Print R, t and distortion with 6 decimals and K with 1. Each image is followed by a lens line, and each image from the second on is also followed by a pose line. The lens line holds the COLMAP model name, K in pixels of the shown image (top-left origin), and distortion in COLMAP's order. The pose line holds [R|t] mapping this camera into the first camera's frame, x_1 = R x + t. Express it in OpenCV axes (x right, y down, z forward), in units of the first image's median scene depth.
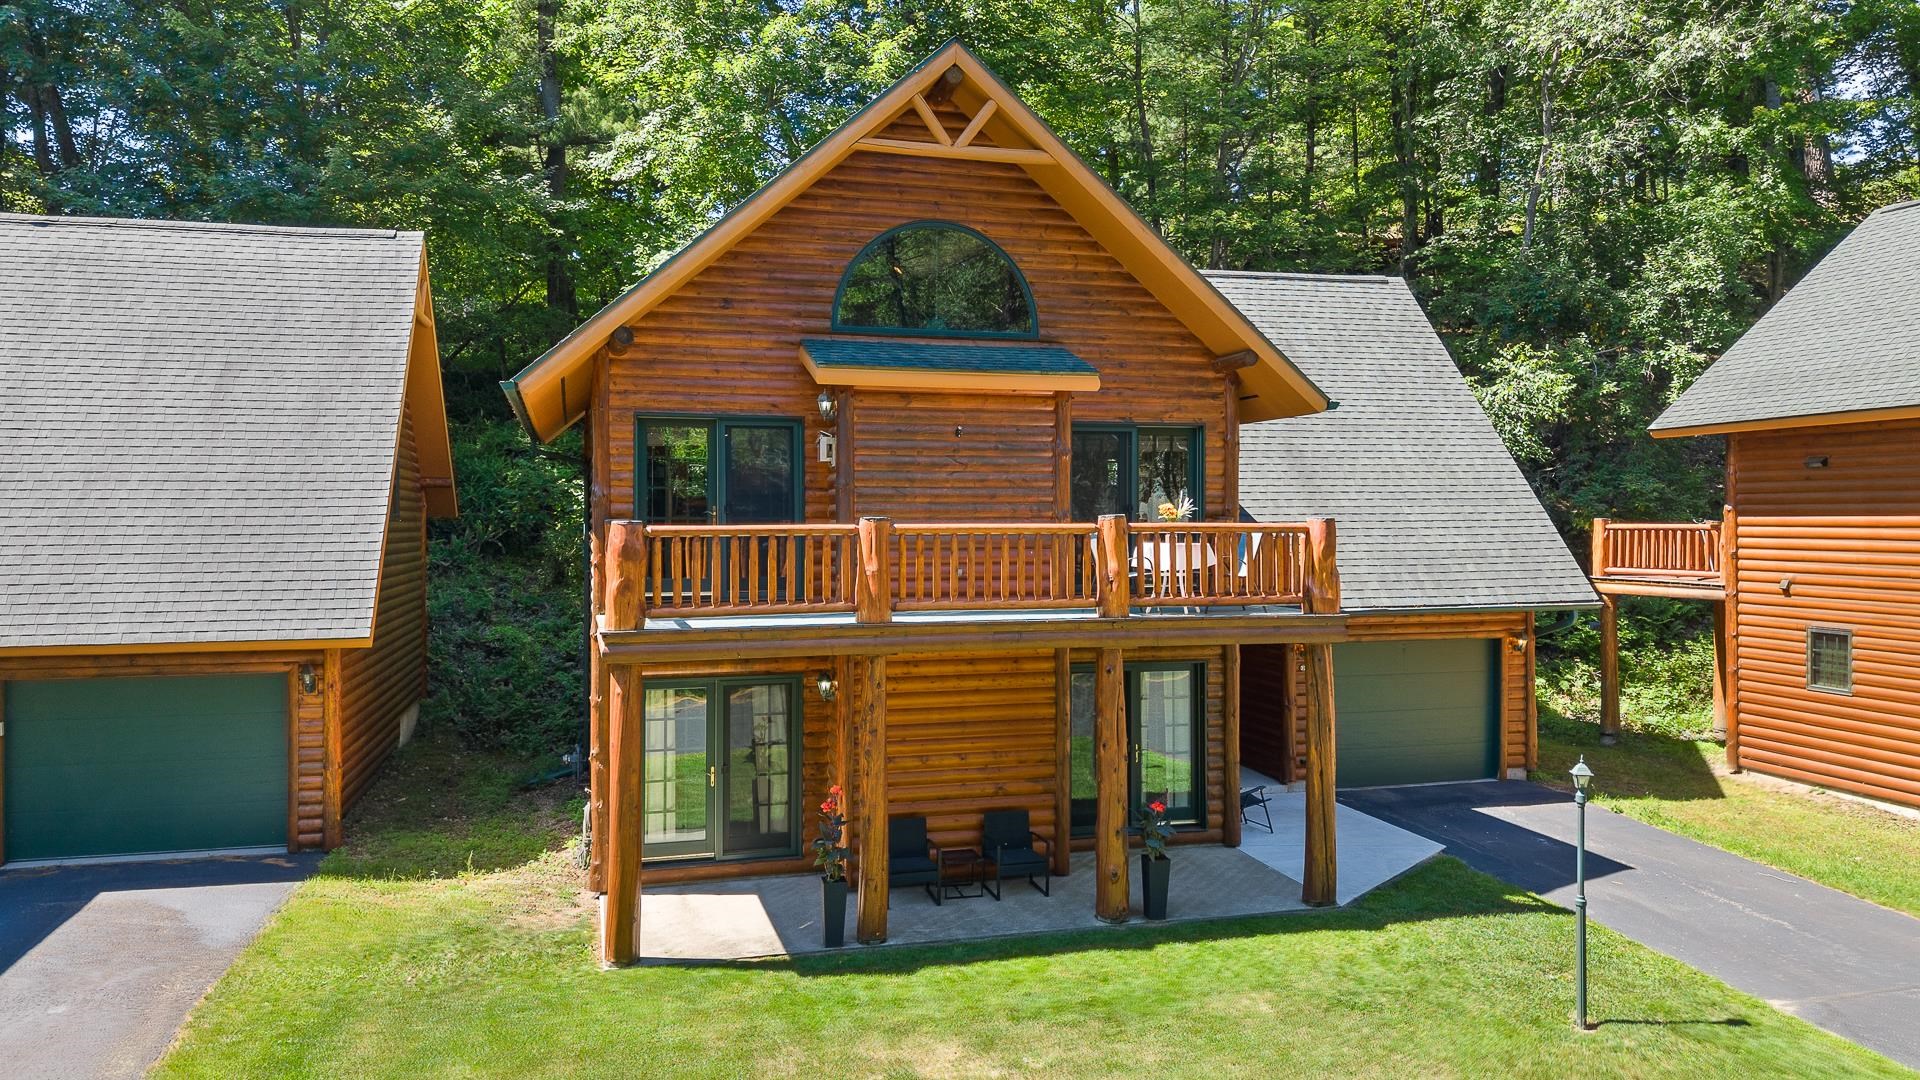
lens RADIAL K [[1368.9, 0, 964.0], [0, 1368.9, 533.5], [0, 0, 1]] dist [0.003425, -0.000634]
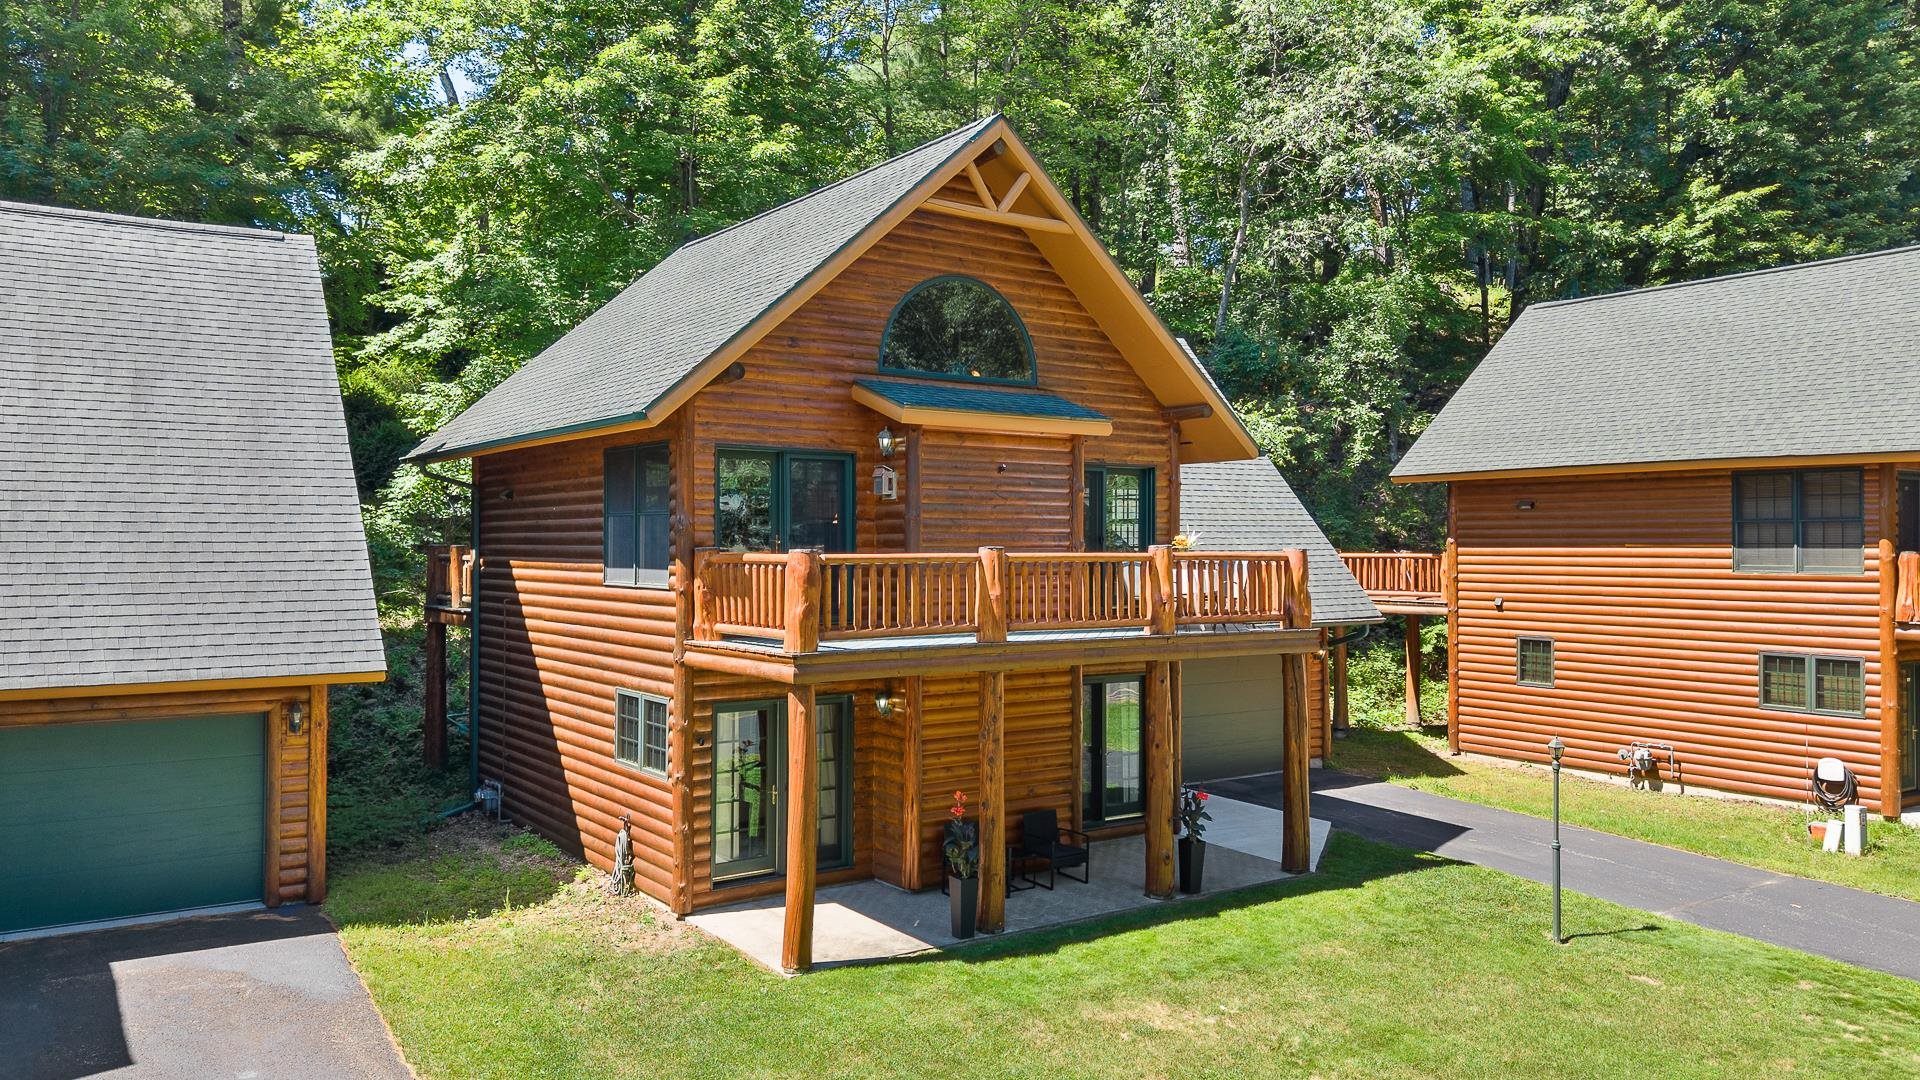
lens RADIAL K [[1383.8, 0, 960.0], [0, 1383.8, 540.0], [0, 0, 1]] dist [0.001950, -0.005332]
pose [[0.940517, 0.005649, 0.339700, -0.379686], [-0.000511, 0.999884, -0.015210, -0.000151], [-0.339746, 0.014132, 0.940411, -0.035932]]
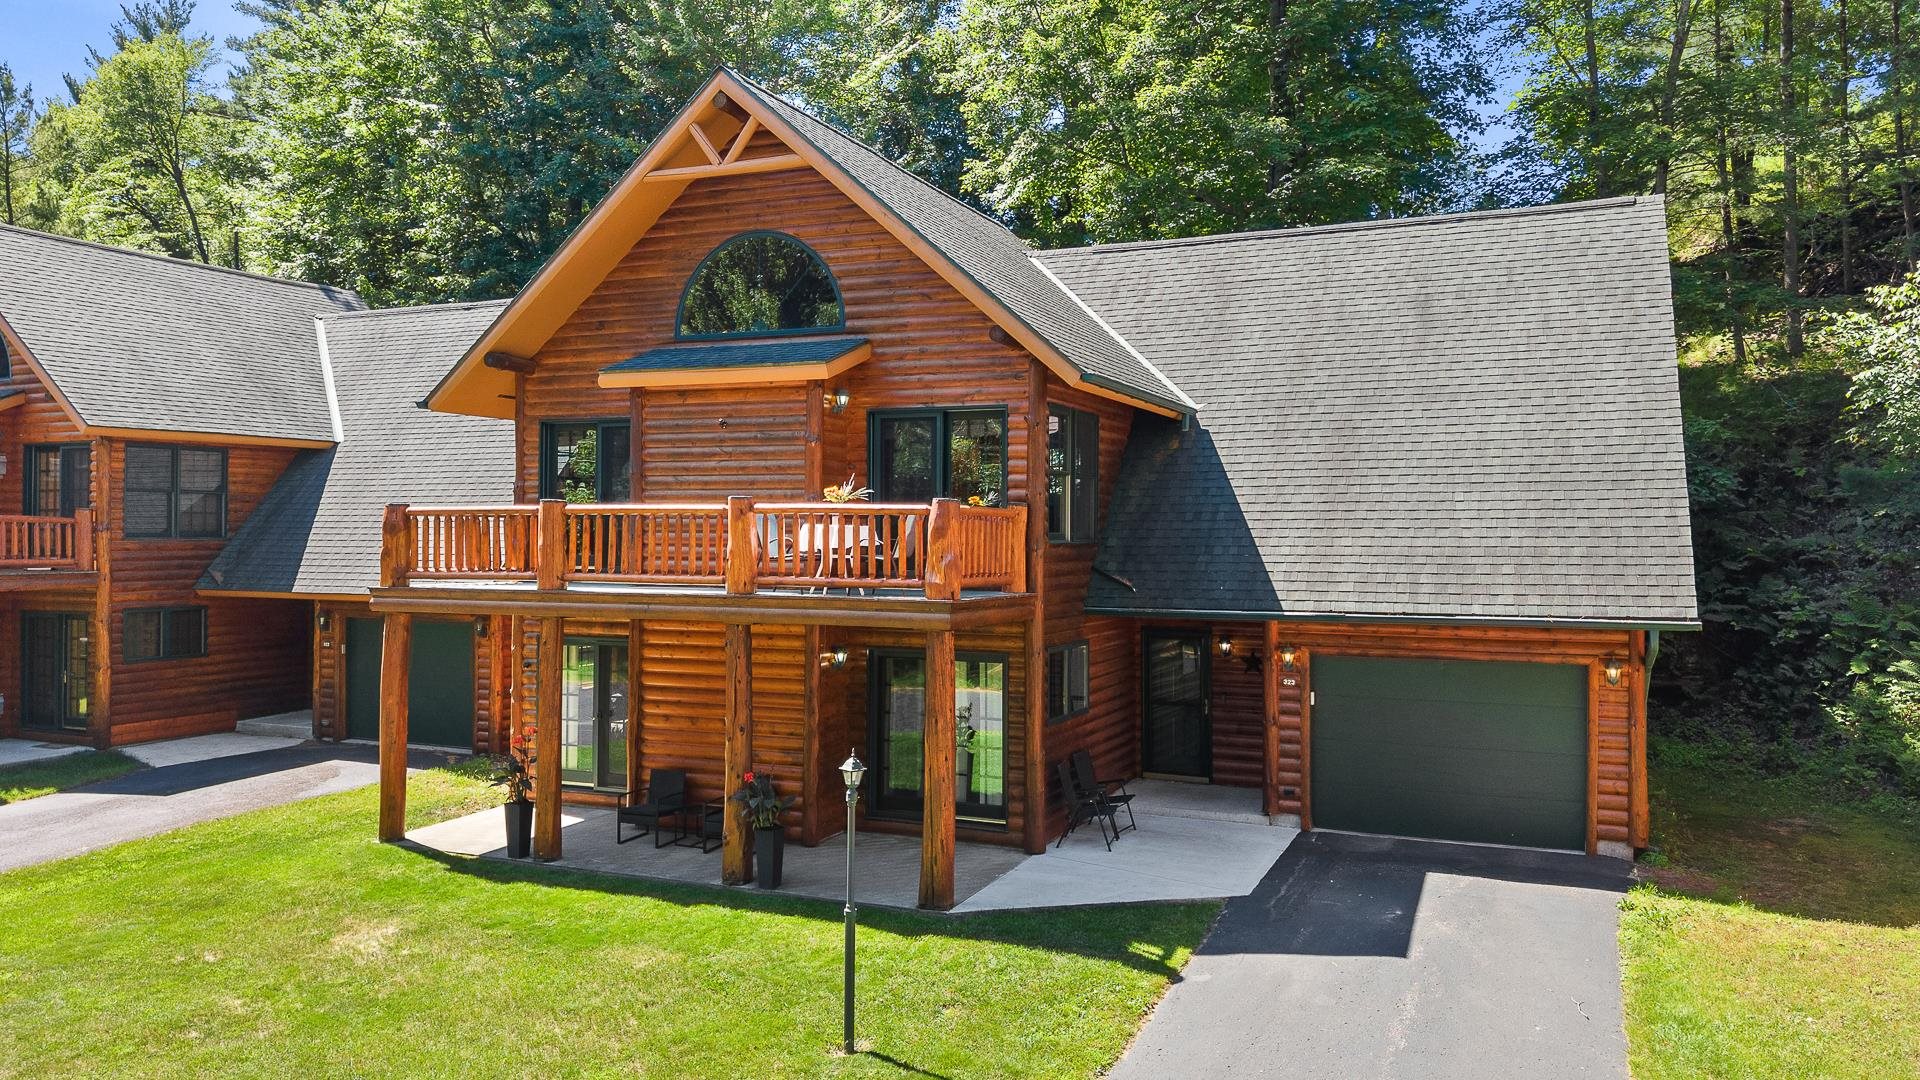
lens RADIAL K [[1383.8, 0, 960.0], [0, 1383.8, 540.0], [0, 0, 1]] dist [0.001950, -0.005332]
pose [[0.772460, 0.006587, -0.635030, 0.774006], [-0.012226, 0.999915, -0.004500, 0.019333], [0.634946, 0.011240, 0.772475, 0.243880]]
